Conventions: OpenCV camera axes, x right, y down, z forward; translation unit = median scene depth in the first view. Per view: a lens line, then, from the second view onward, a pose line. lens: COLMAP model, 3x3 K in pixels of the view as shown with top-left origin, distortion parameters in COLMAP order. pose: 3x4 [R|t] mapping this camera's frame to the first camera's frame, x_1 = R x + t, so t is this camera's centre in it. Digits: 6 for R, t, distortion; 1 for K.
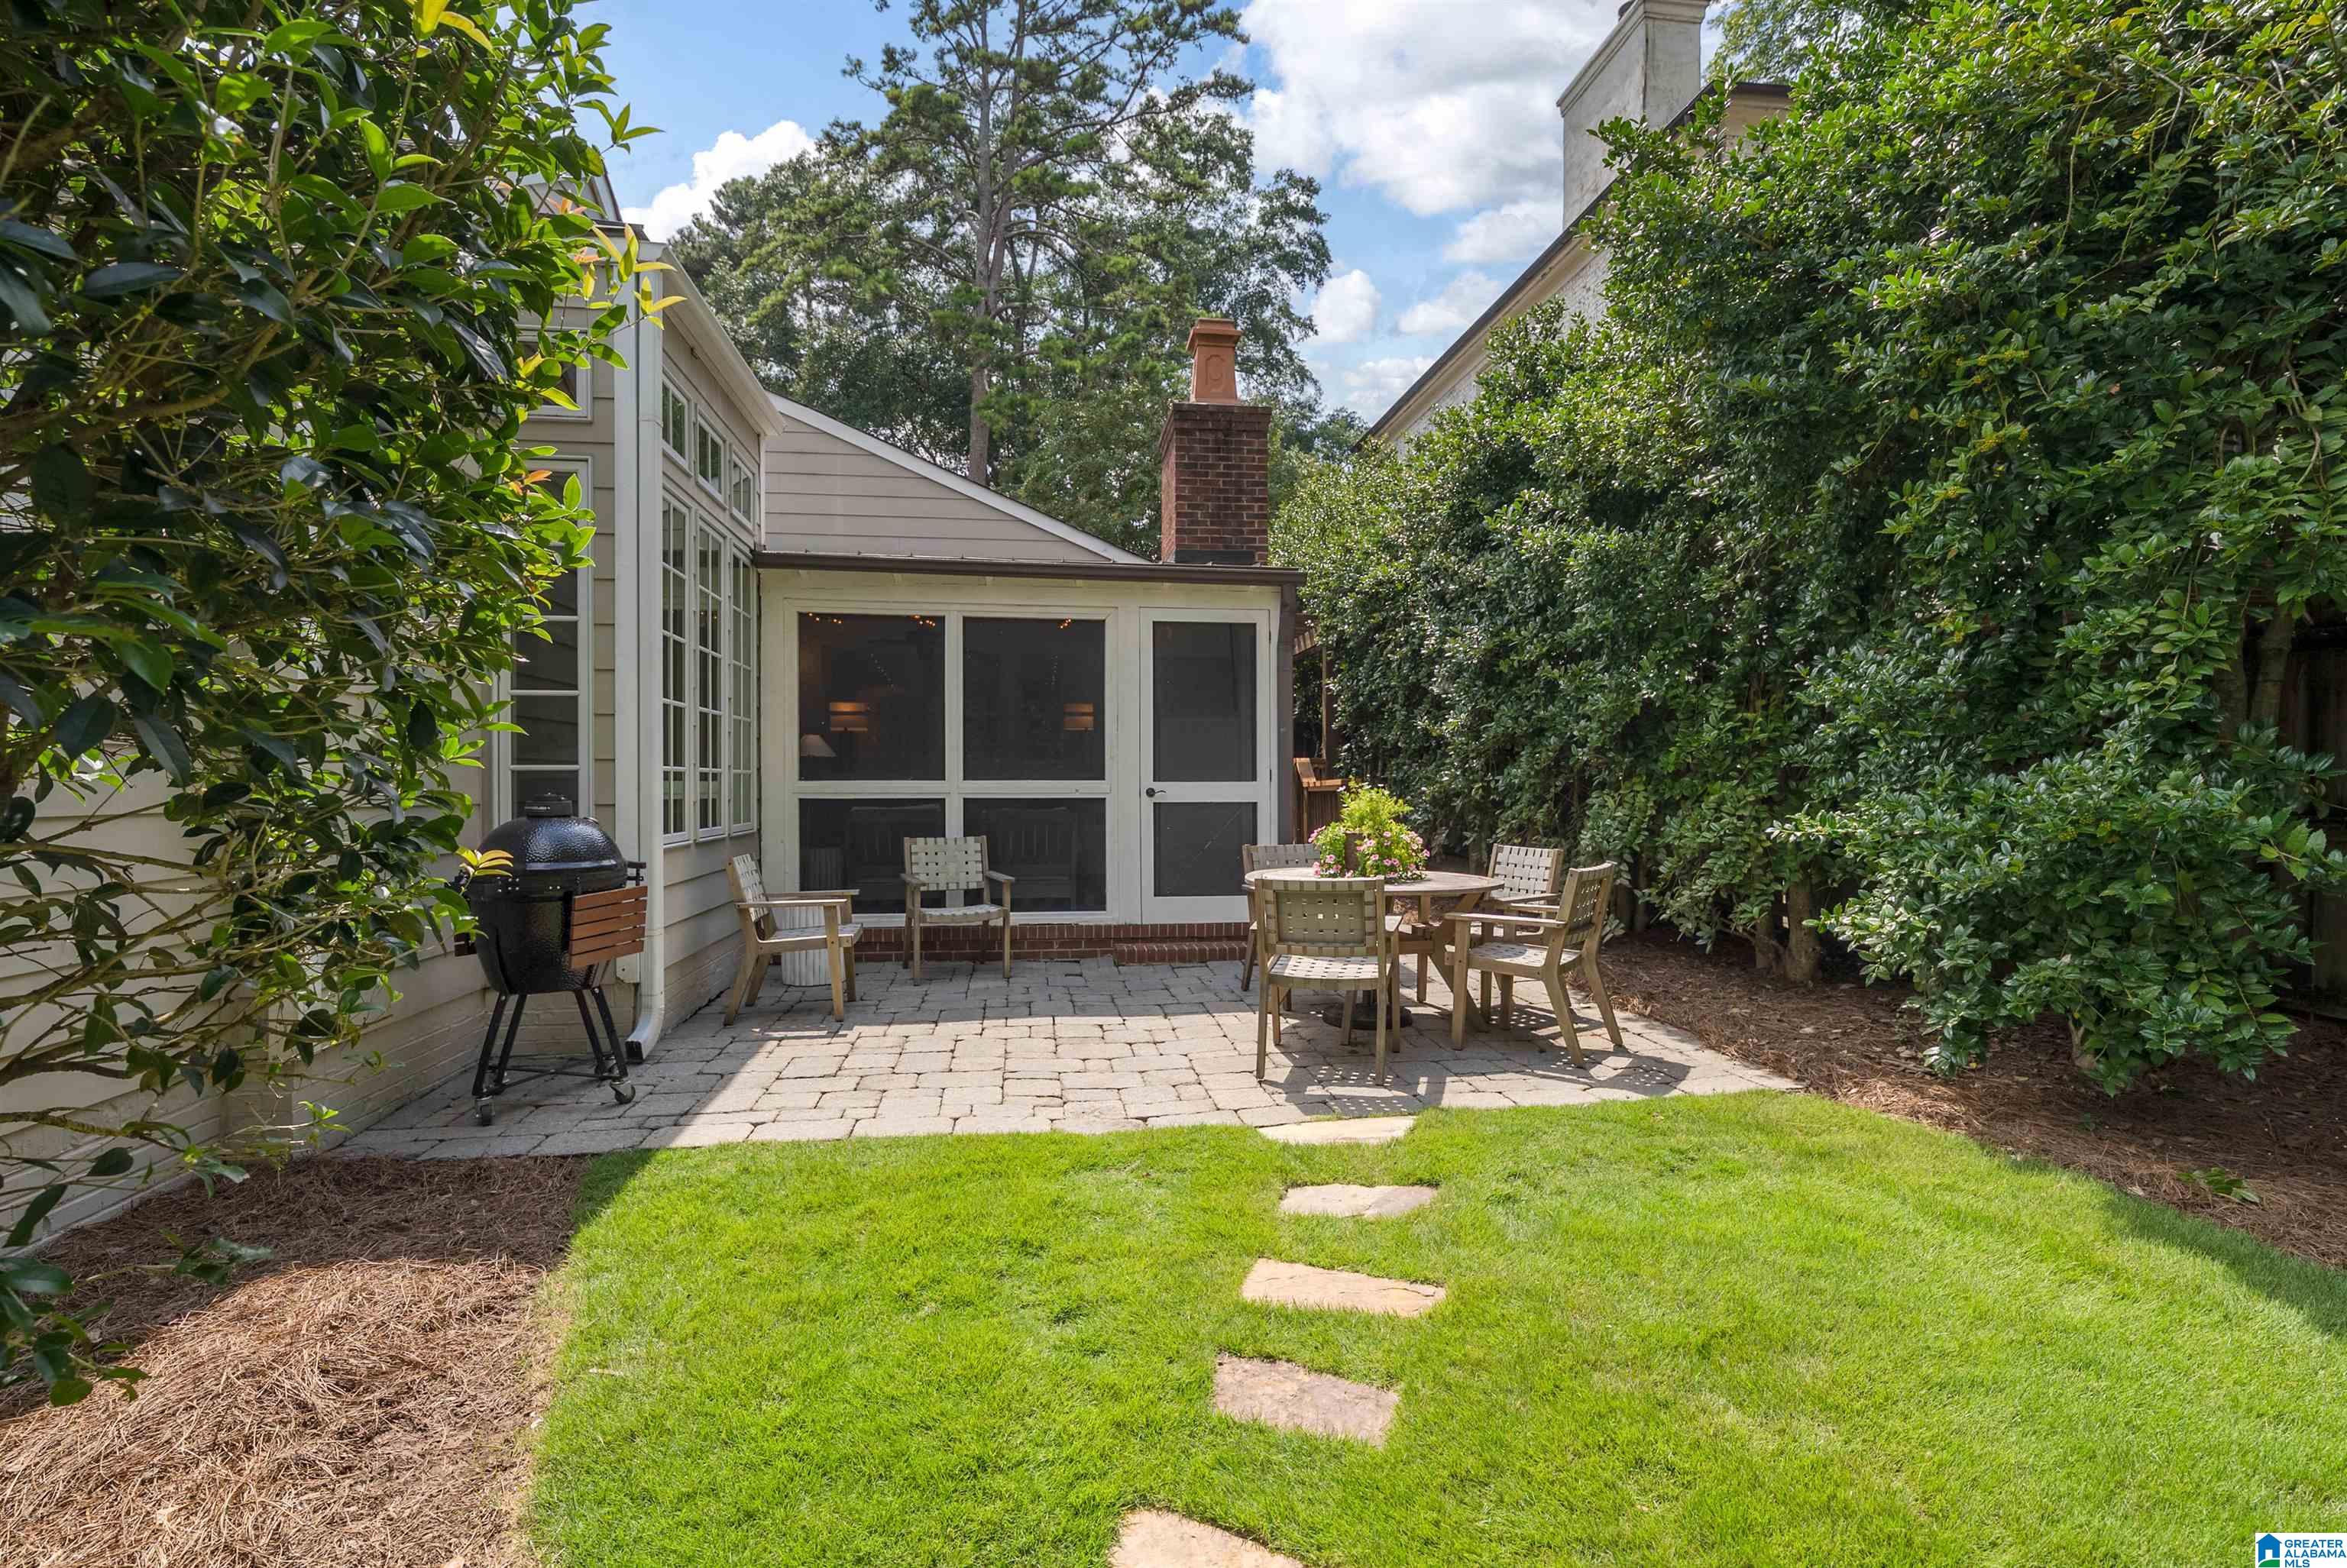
lens RADIAL K [[1142.4, 0, 1173.3], [0, 1142.4, 786.6], [0, 0, 1]] dist [0.001722, -0.000773]
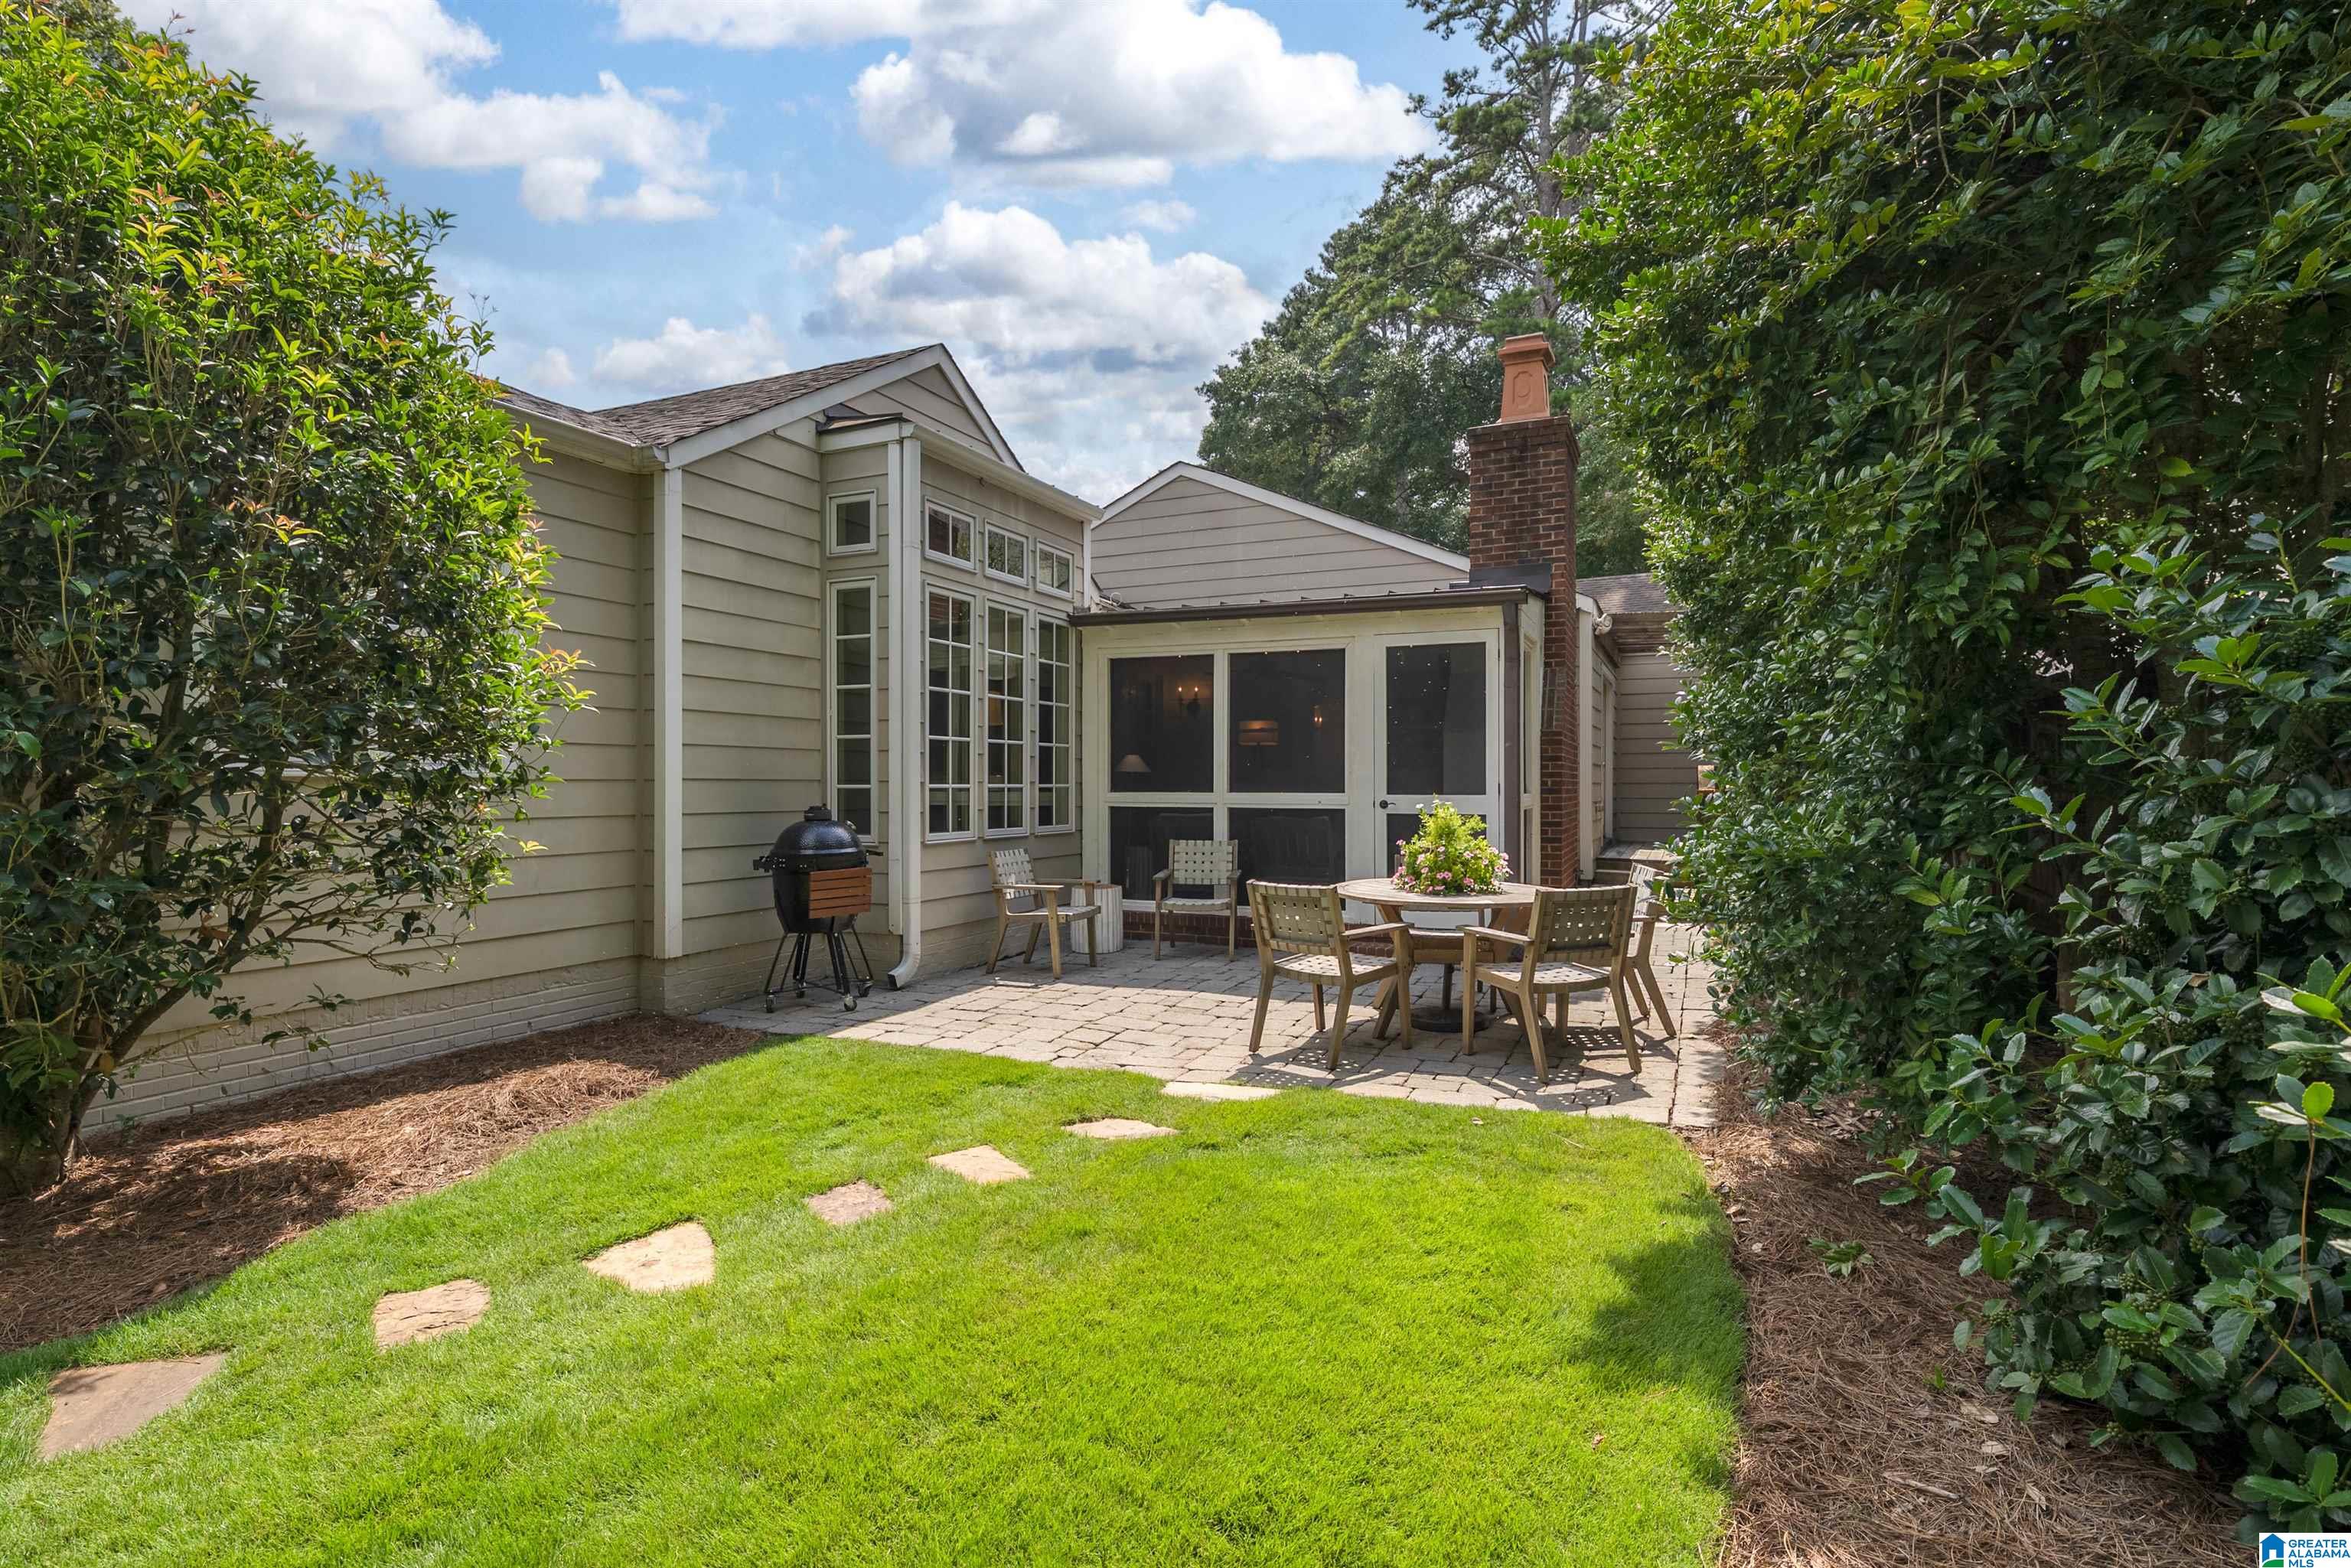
lens RADIAL K [[1144.5, 0, 1175.4], [0, 1144.5, 784.0], [0, 0, 1]] dist [0.001722, -0.000773]
pose [[0.846977, 0.001477, -0.531628, 0.404521], [-0.002458, 0.999996, -0.001138, -0.012883], [0.531624, 0.002270, 0.846977, -0.029627]]
